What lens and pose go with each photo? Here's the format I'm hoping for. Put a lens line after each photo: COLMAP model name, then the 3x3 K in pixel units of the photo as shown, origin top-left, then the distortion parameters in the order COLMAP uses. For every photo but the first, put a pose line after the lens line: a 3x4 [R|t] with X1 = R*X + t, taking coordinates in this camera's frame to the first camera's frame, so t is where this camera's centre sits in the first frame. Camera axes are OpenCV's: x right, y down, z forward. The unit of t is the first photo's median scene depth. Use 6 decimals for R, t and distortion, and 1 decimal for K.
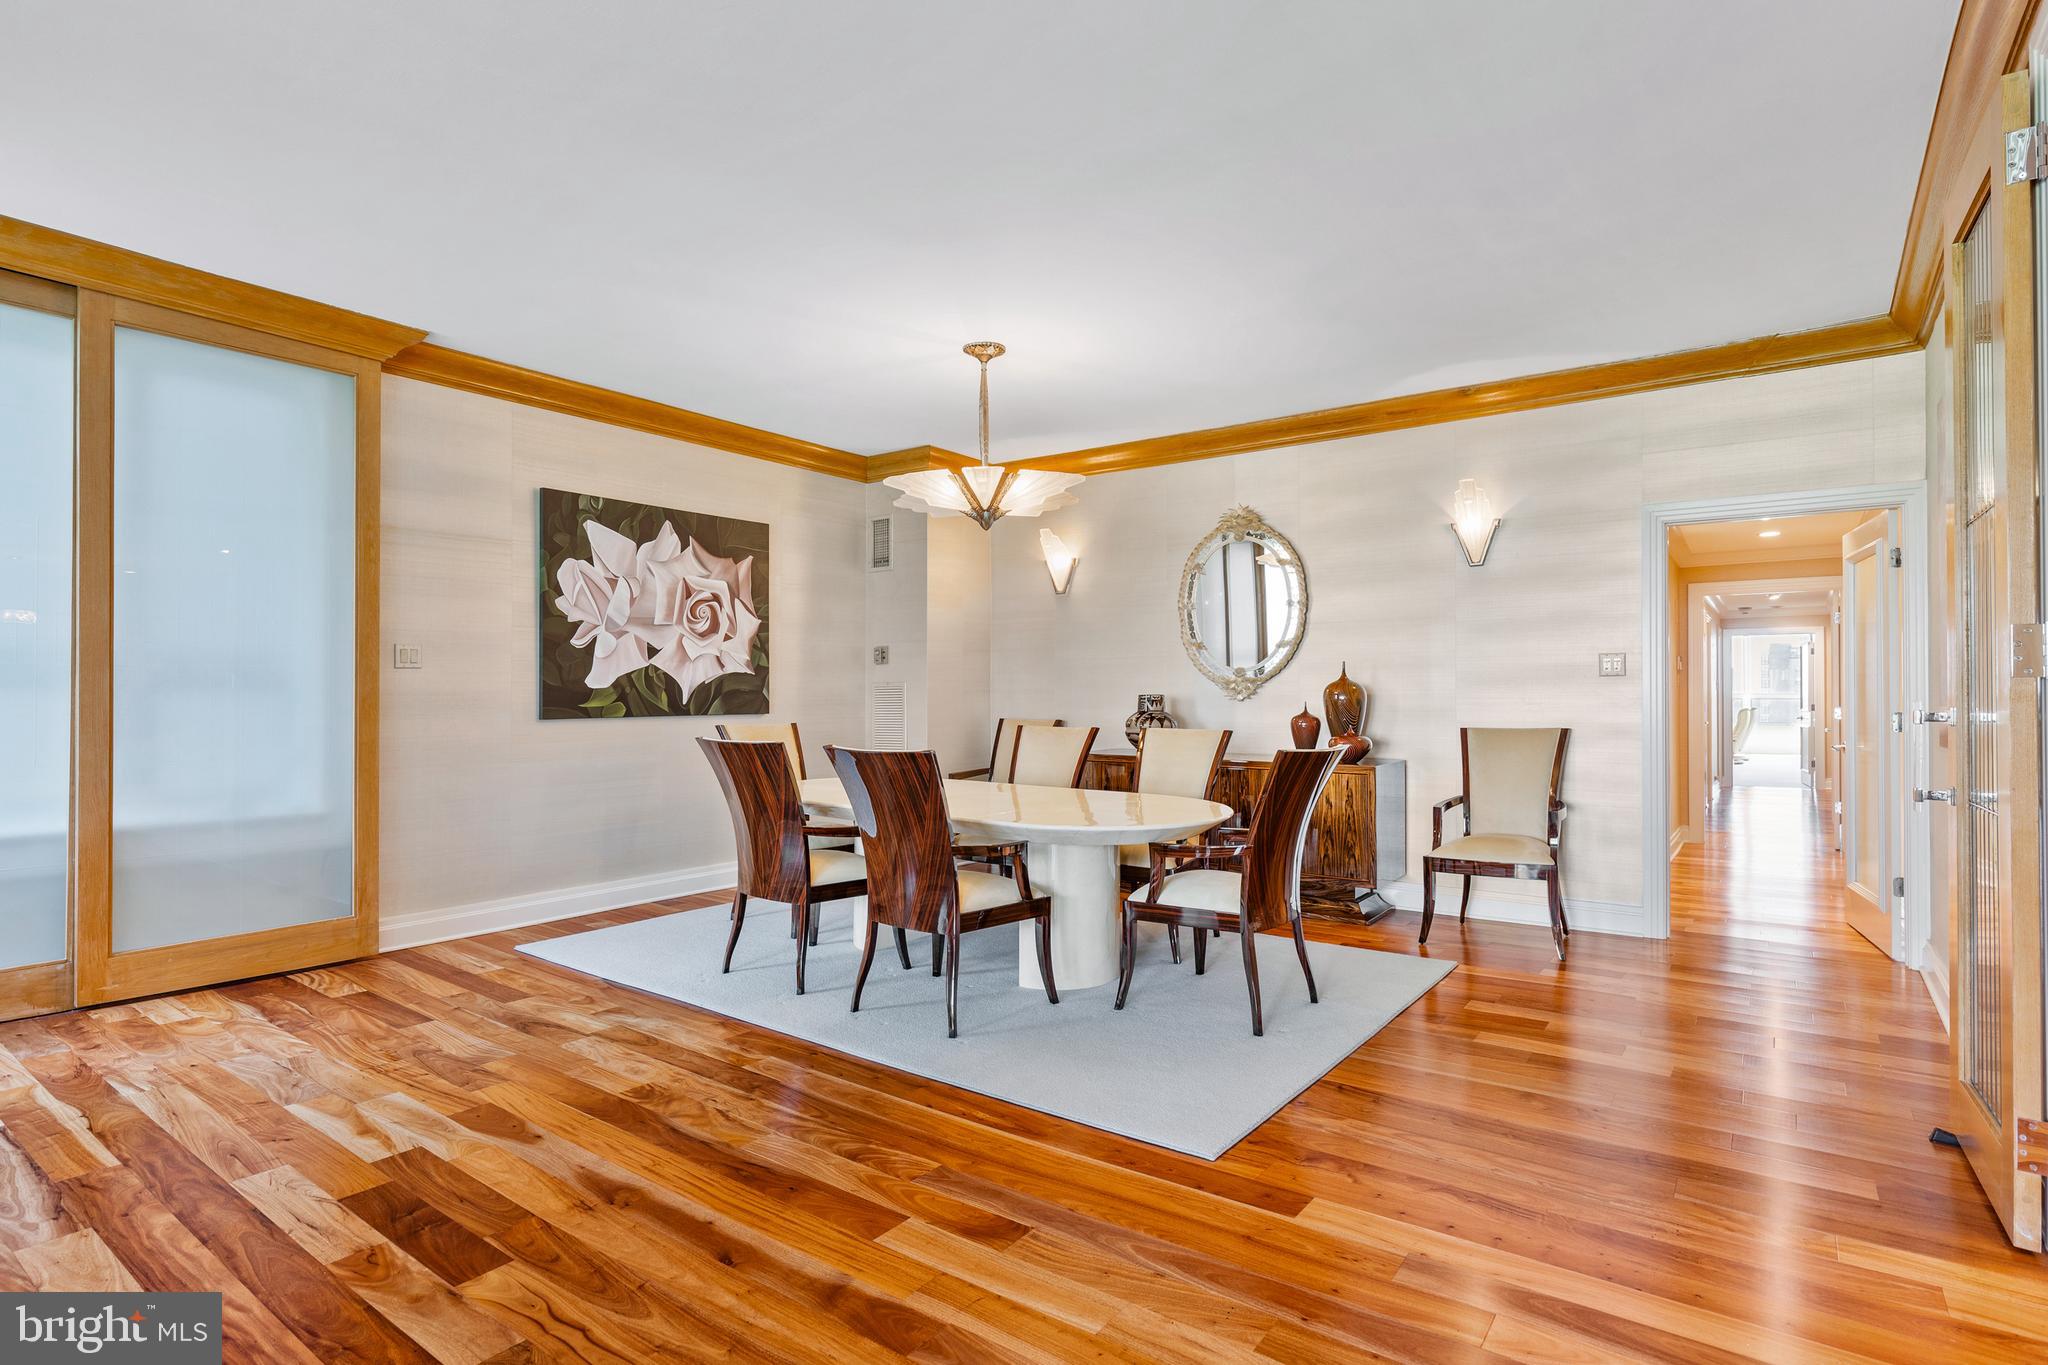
lens RADIAL K [[1032.6, 0, 1036.0], [0, 1032.6, 681.5], [0, 0, 1]] dist [0.000371, 0.000466]
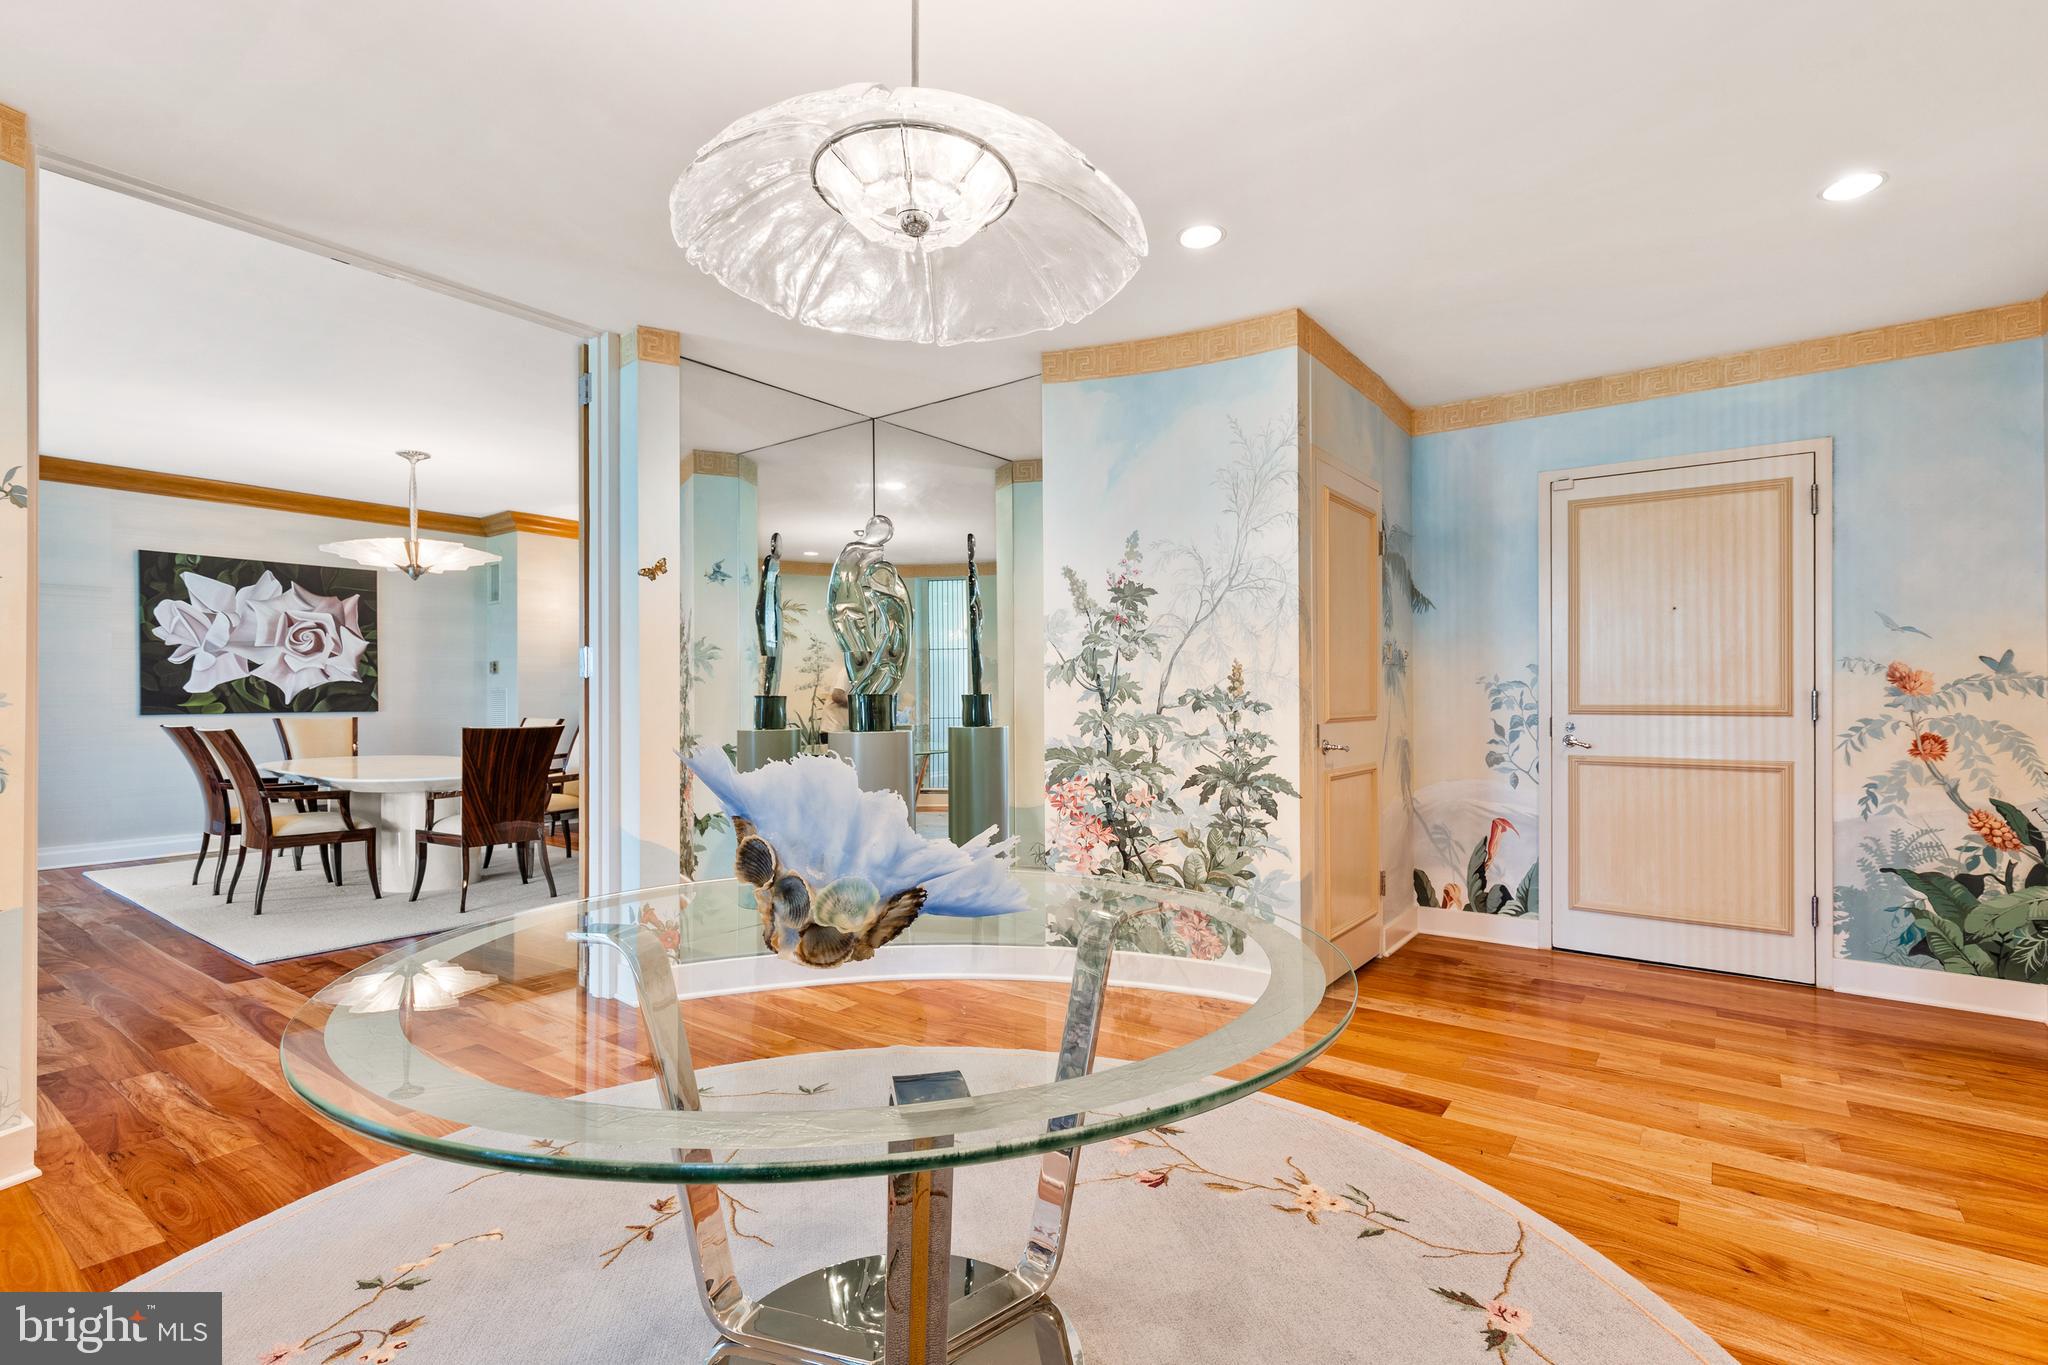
lens RADIAL K [[940.1, 0, 1028.9], [0, 940.1, 695.4], [0, 0, 1]] dist [0.005582, -0.000710]
pose [[0.999964, -0.007015, -0.004737, 0.669868], [0.007051, 0.999946, 0.007680, 0.007793], [0.004683, -0.007713, 0.999959, -0.253752]]
